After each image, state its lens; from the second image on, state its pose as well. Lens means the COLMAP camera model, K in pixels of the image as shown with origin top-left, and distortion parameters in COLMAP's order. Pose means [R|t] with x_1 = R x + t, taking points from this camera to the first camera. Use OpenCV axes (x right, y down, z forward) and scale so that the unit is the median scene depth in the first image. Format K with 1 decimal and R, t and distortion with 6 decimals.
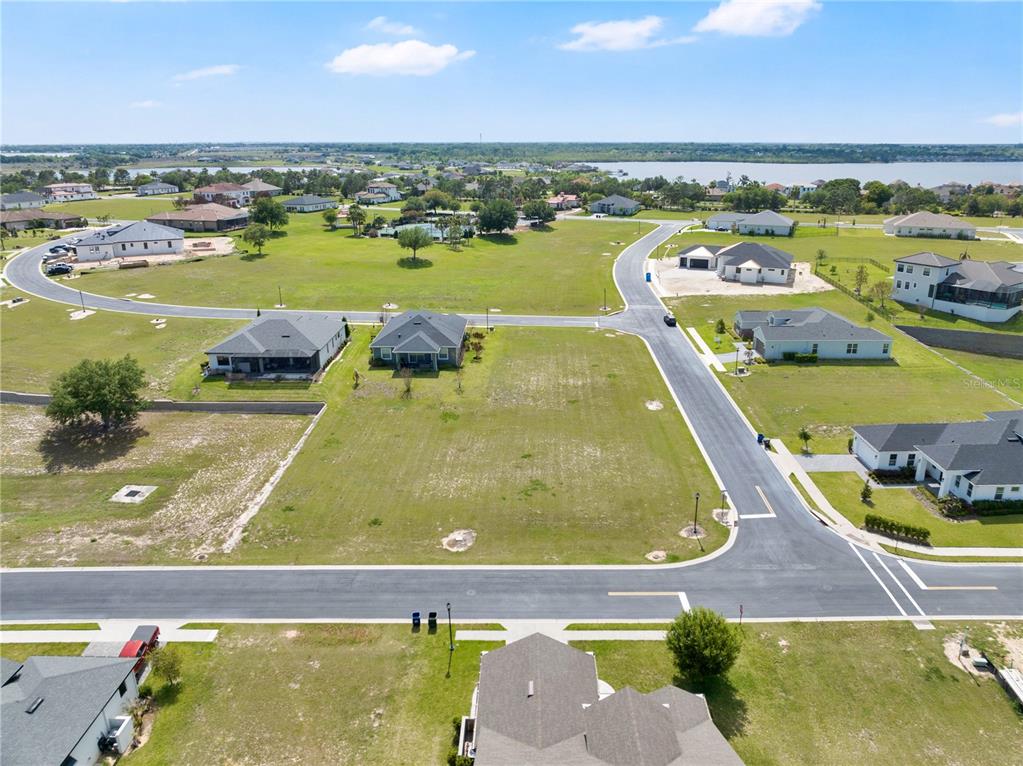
lens RADIAL K [[725.2, 0, 513.4], [0, 725.2, 341.9], [0, 0, 1]] dist [-0.042596, 0.002517]
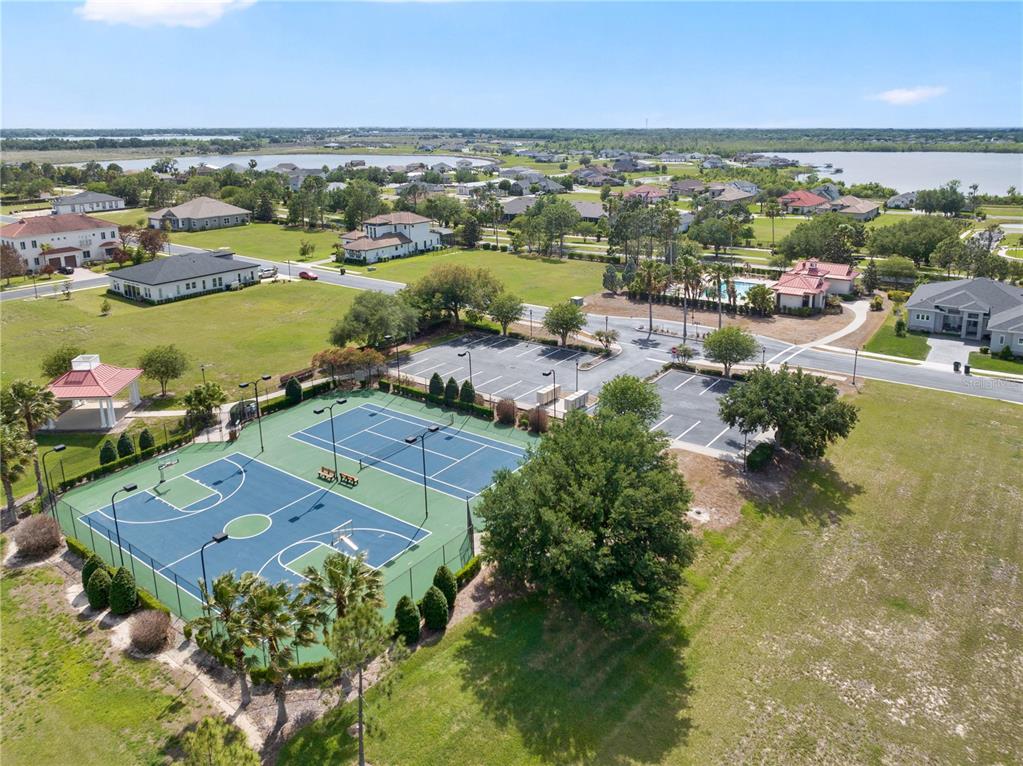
lens RADIAL K [[736.4, 0, 509.8], [0, 736.4, 327.9], [0, 0, 1]] dist [-0.029855, -0.006762]
pose [[0.974979, 0.054696, -0.215462, -0.007147], [-0.055495, 0.998456, 0.002345, -0.563371], [0.215257, 0.009671, 0.976509, 2.064749]]
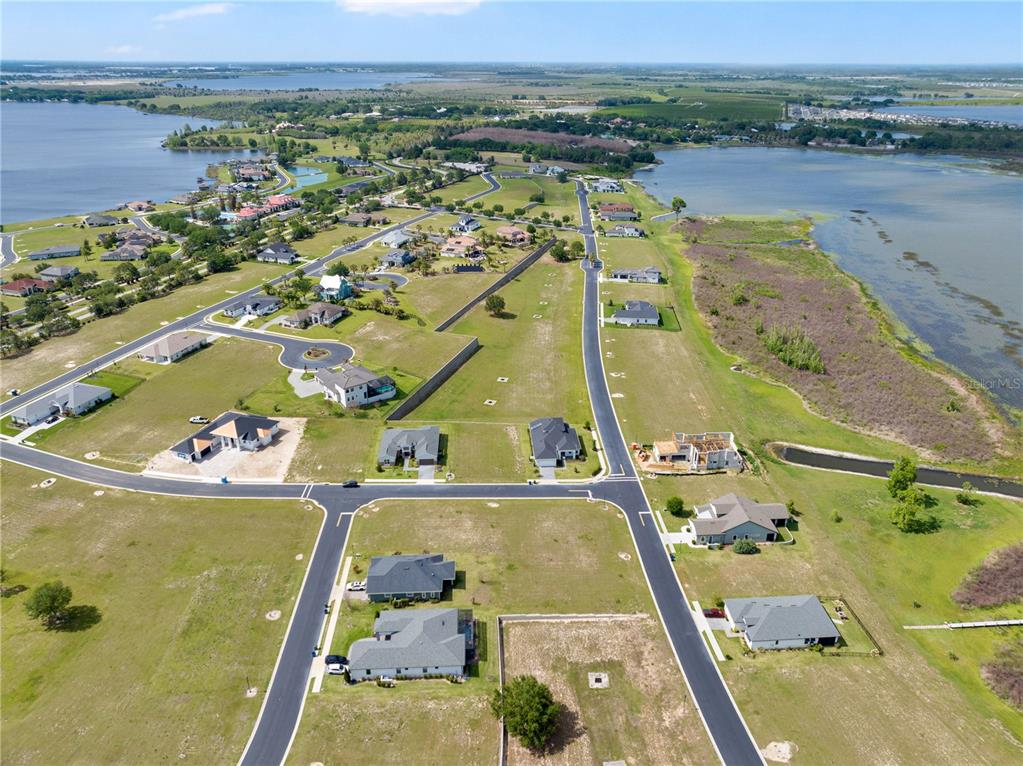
lens RADIAL K [[738.2, 0, 514.9], [0, 738.2, 329.7], [0, 0, 1]] dist [-0.039708, -0.004695]
pose [[-0.072284, -0.337388, 0.938586, -1.784917], [0.266760, 0.900225, 0.344143, -1.181924], [-0.961048, 0.275253, 0.024930, 0.817036]]
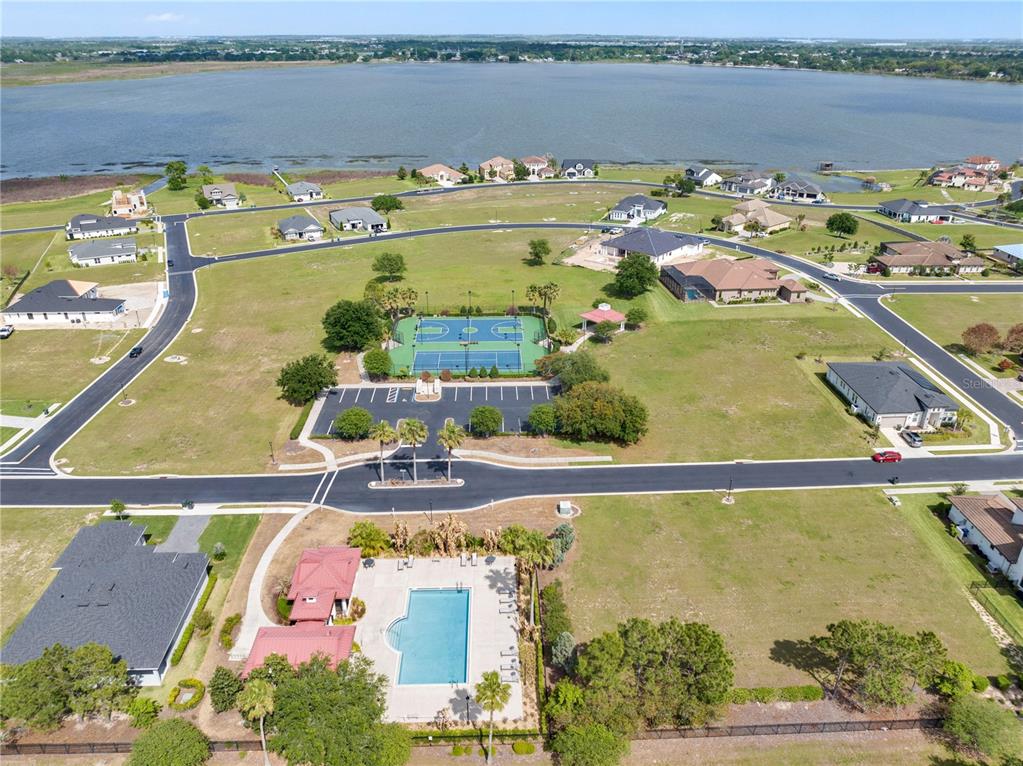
lens RADIAL K [[737.0, 0, 492.9], [0, 737.0, 383.3], [0, 0, 1]] dist [-0.048005, 0.002202]
pose [[-0.913040, 0.185626, -0.363183, 0.304422], [-0.101050, 0.759728, 0.642341, -1.477519], [0.395155, 0.623183, -0.674904, 3.955257]]
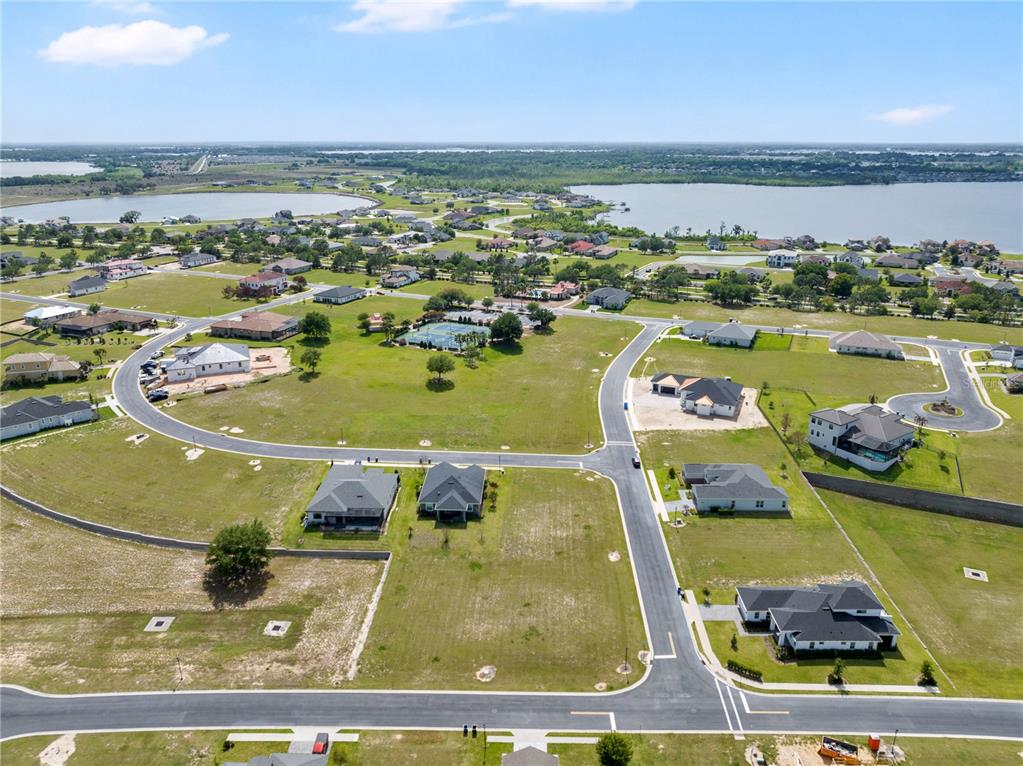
lens RADIAL K [[738.2, 0, 514.9], [0, 738.2, 329.7], [0, 0, 1]] dist [-0.039708, -0.004695]
pose [[0.999946, 0.009652, -0.003850, -0.006698], [-0.009722, 0.999783, -0.018440, -0.377126], [0.003671, 0.018477, 0.999823, -0.553916]]
